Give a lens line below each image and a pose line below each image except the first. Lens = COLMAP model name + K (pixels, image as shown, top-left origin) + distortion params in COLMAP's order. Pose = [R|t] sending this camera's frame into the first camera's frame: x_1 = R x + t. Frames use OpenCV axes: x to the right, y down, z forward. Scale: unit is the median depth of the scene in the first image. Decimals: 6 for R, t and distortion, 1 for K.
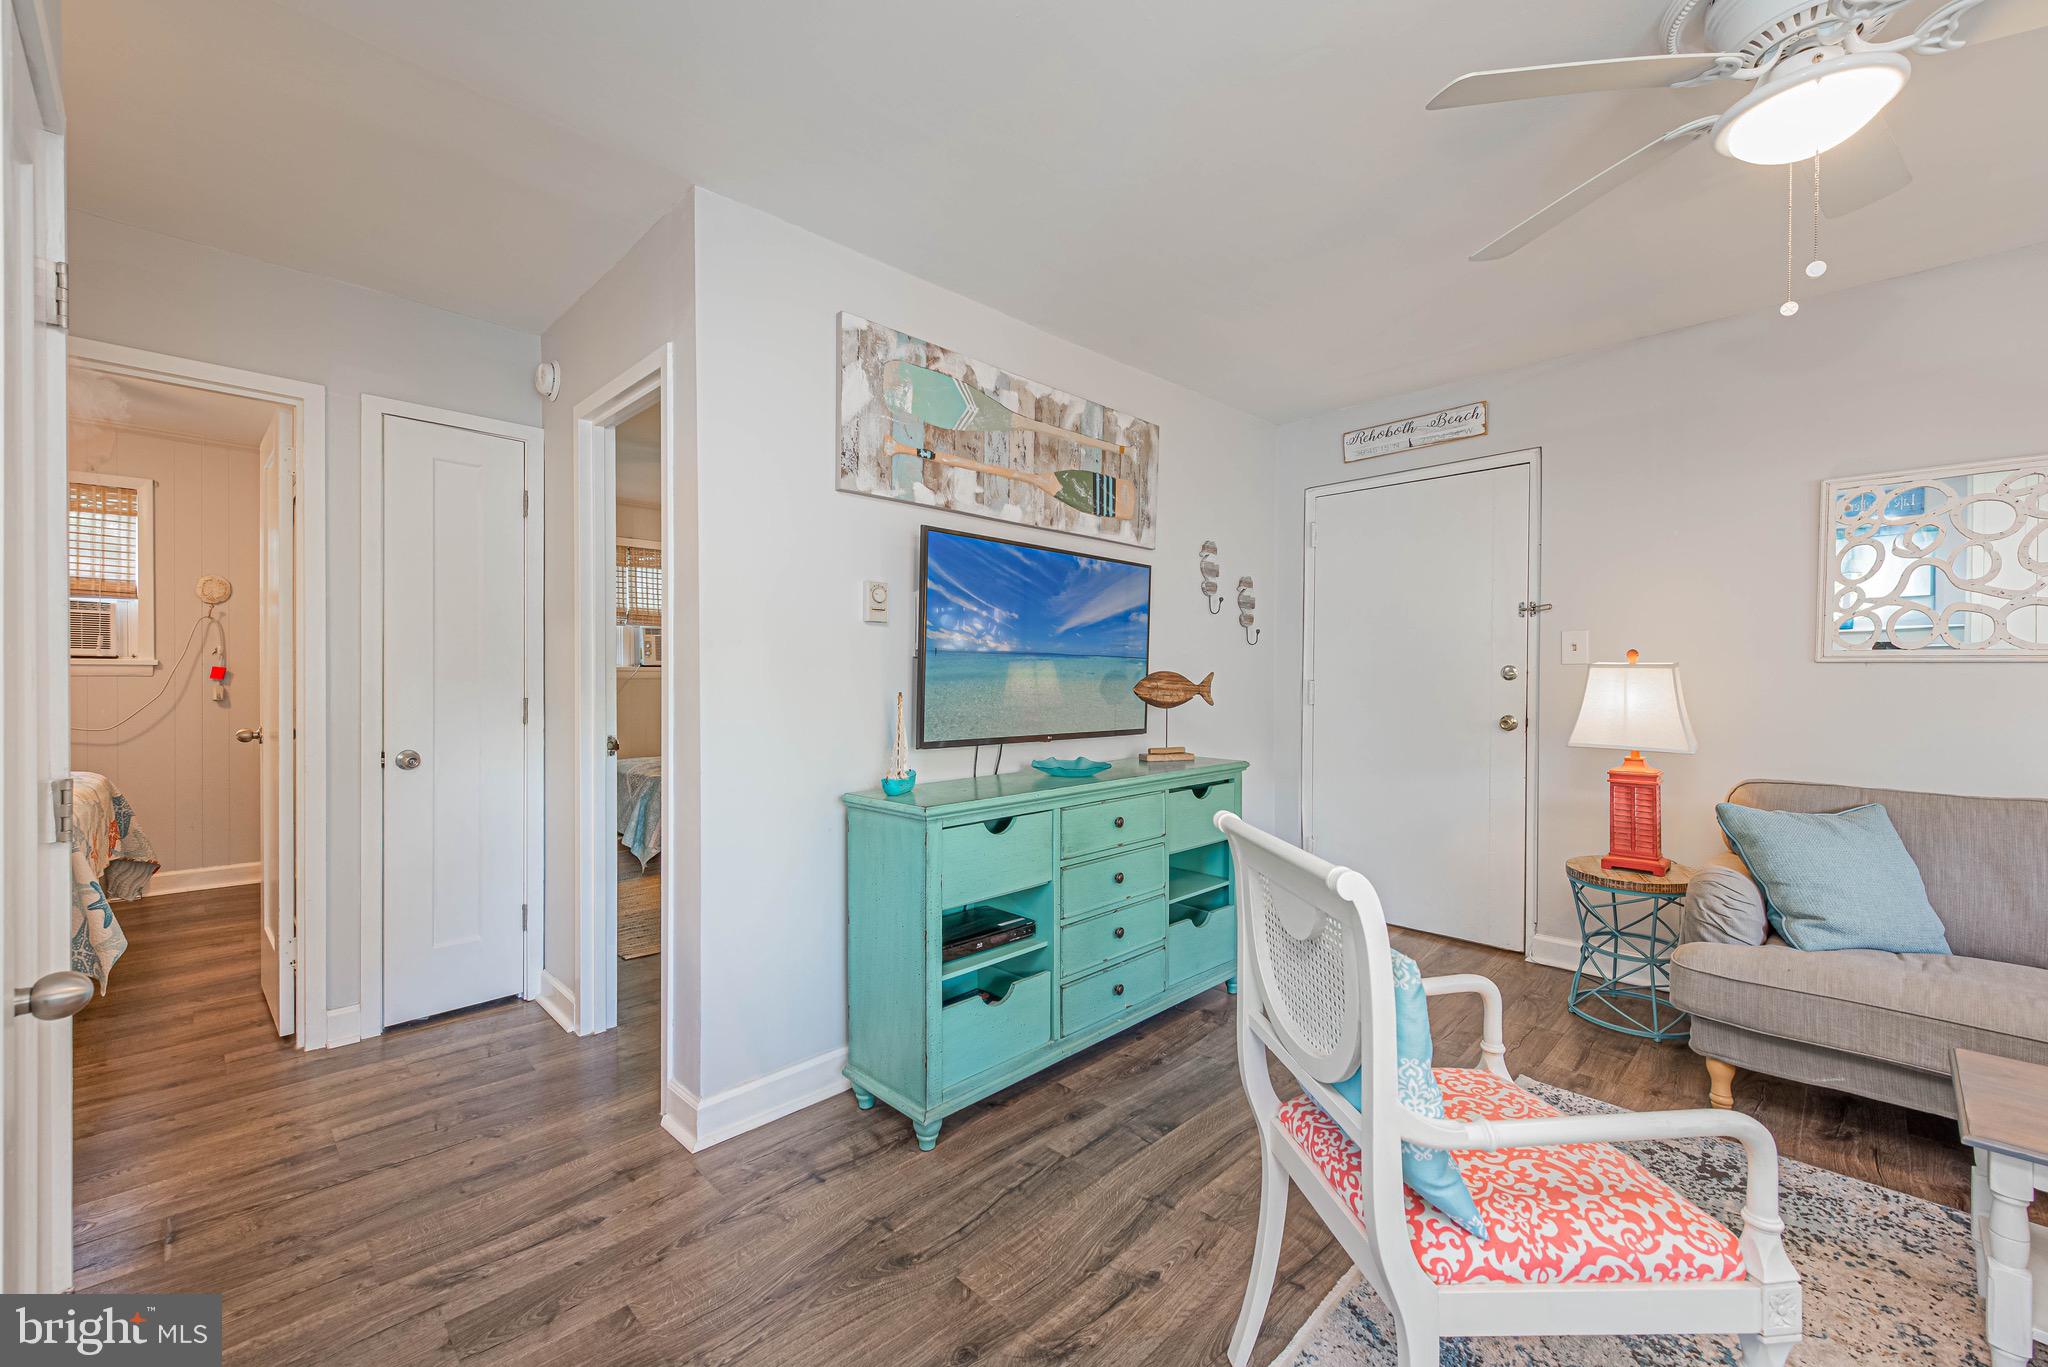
lens RADIAL K [[833.2, 0, 1018.8], [0, 833.2, 685.4], [0, 0, 1]] dist [0.014679, -0.004925]
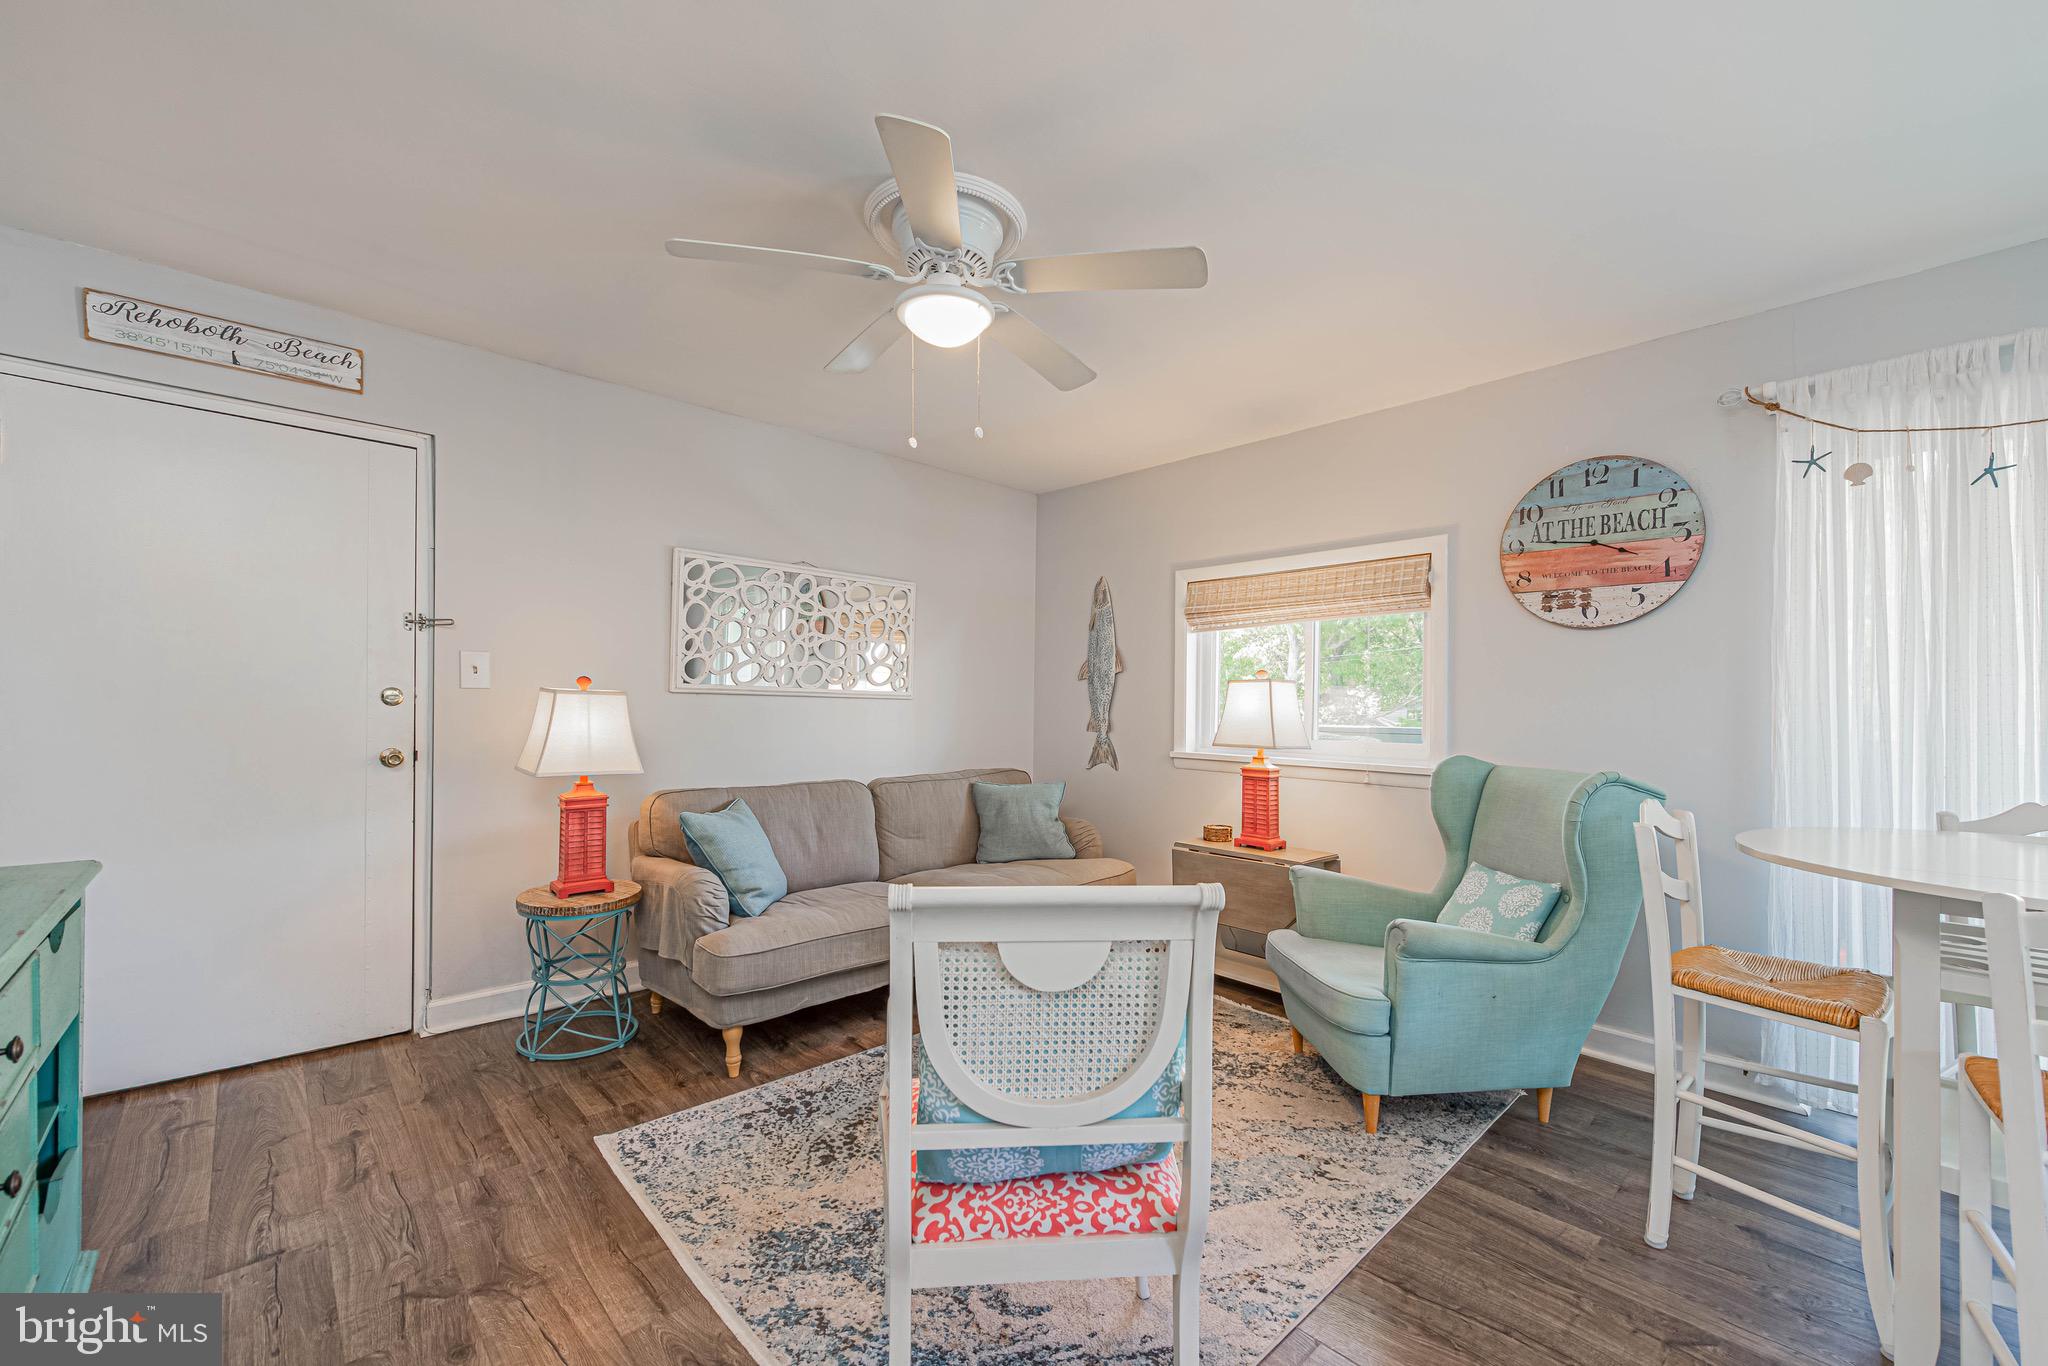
lens RADIAL K [[820.6, 0, 1021.2], [0, 820.6, 711.3], [0, 0, 1]] dist [0.002673, -0.000519]
pose [[0.024746, -0.004059, 0.999686, -0.254583], [0.001897, 0.999990, 0.004013, -0.003142], [-0.999692, 0.001797, 0.024753, 0.455955]]
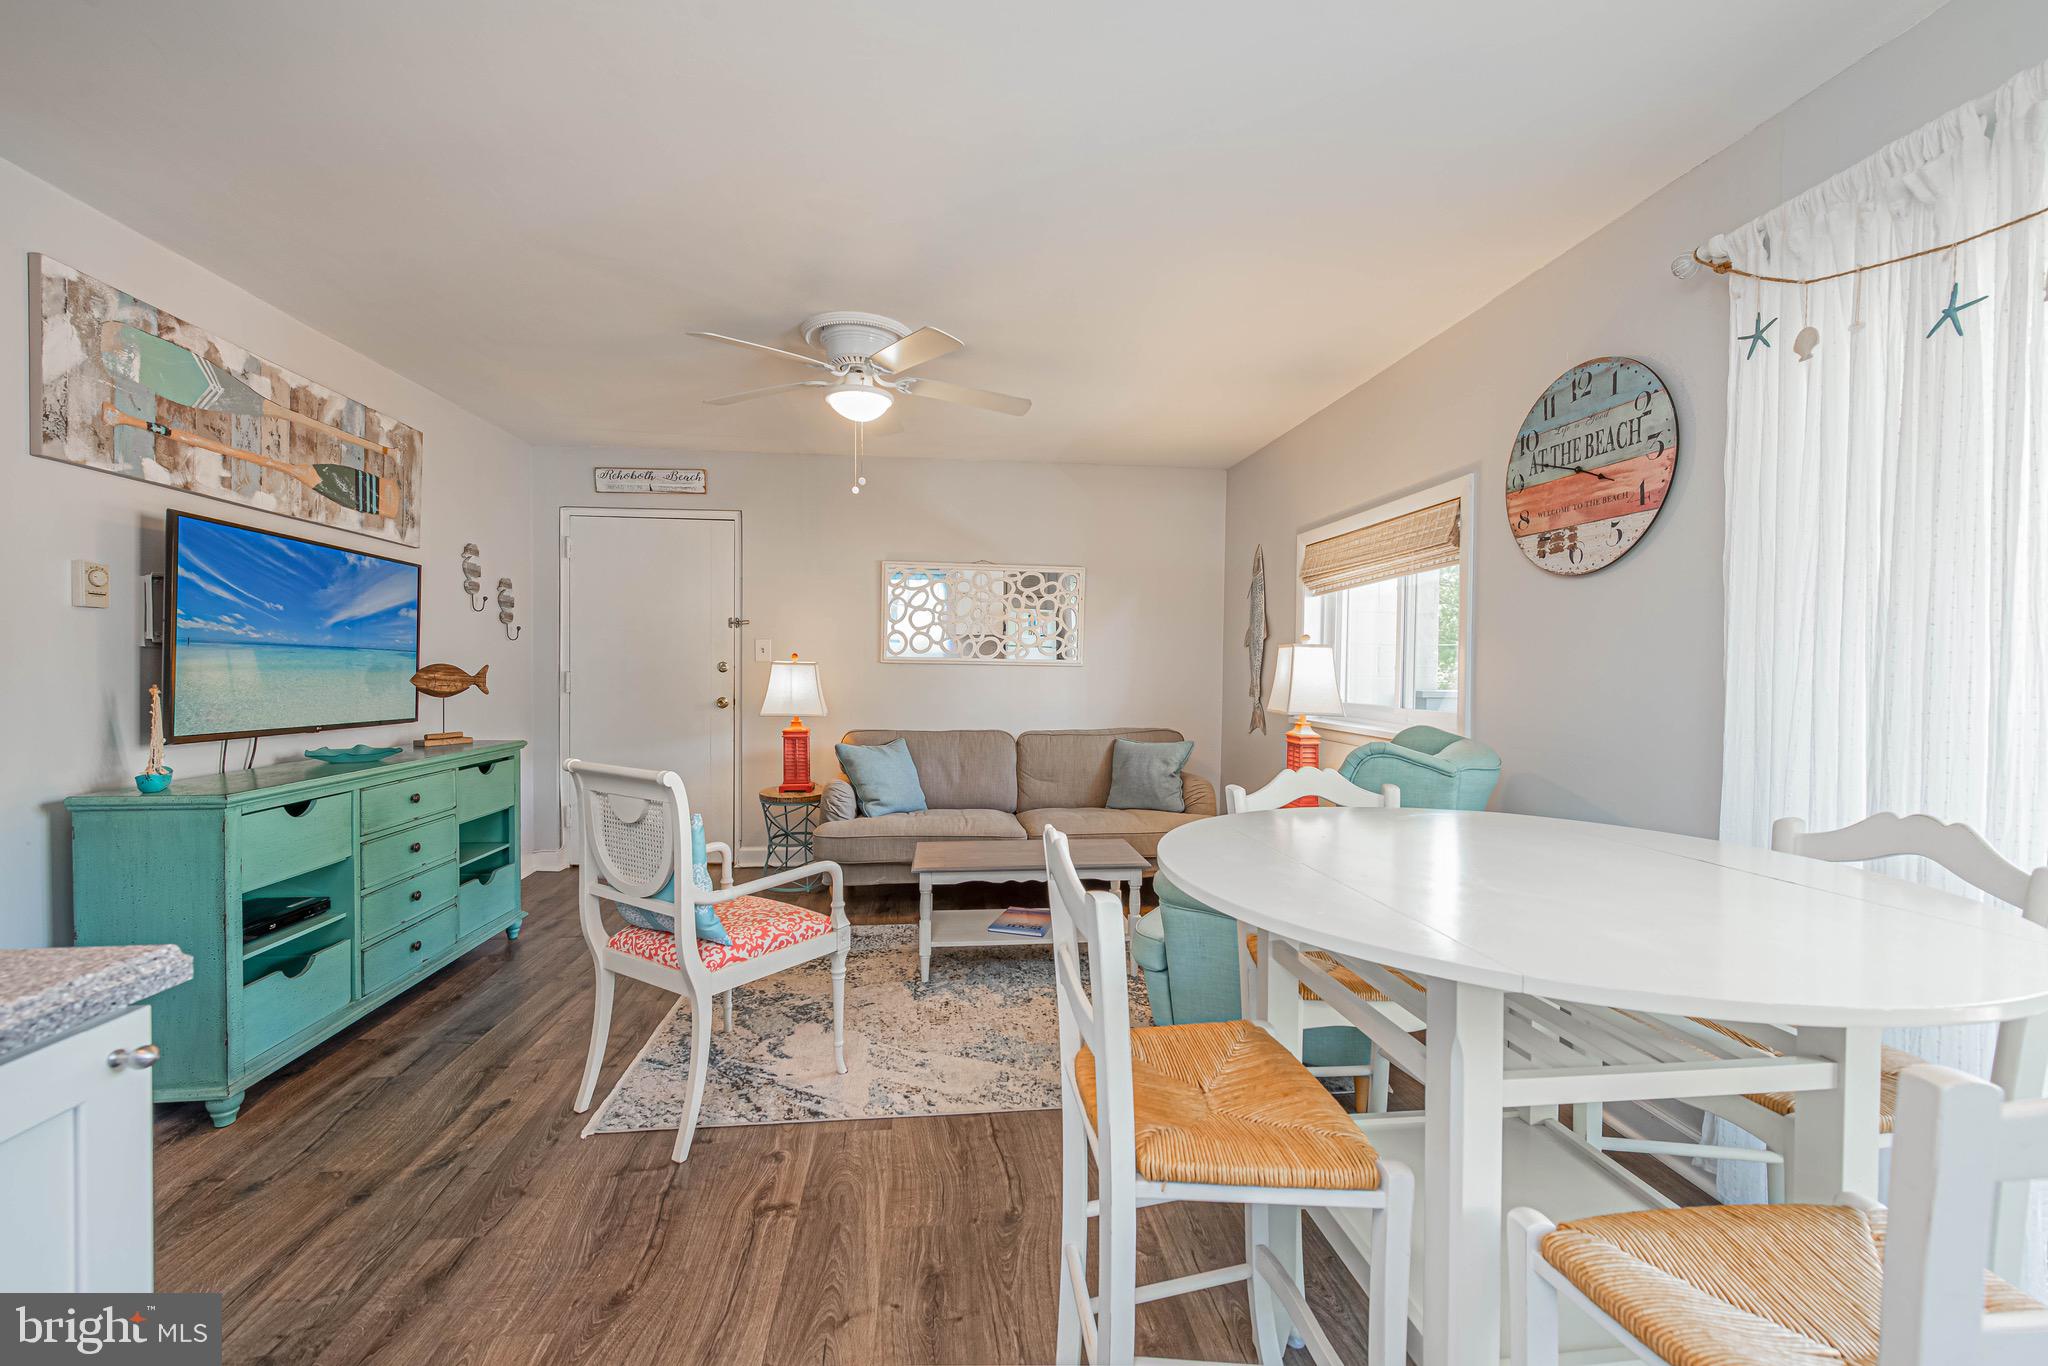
lens RADIAL K [[812.3, 0, 1018.5], [0, 812.3, 688.9], [0, 0, 1]] dist [-0.000591, -0.000810]
pose [[0.625350, -0.014658, 0.780207, -0.211477], [0.001679, 0.999847, 0.017439, -0.001429], [-0.780343, -0.009596, 0.625278, -0.303707]]
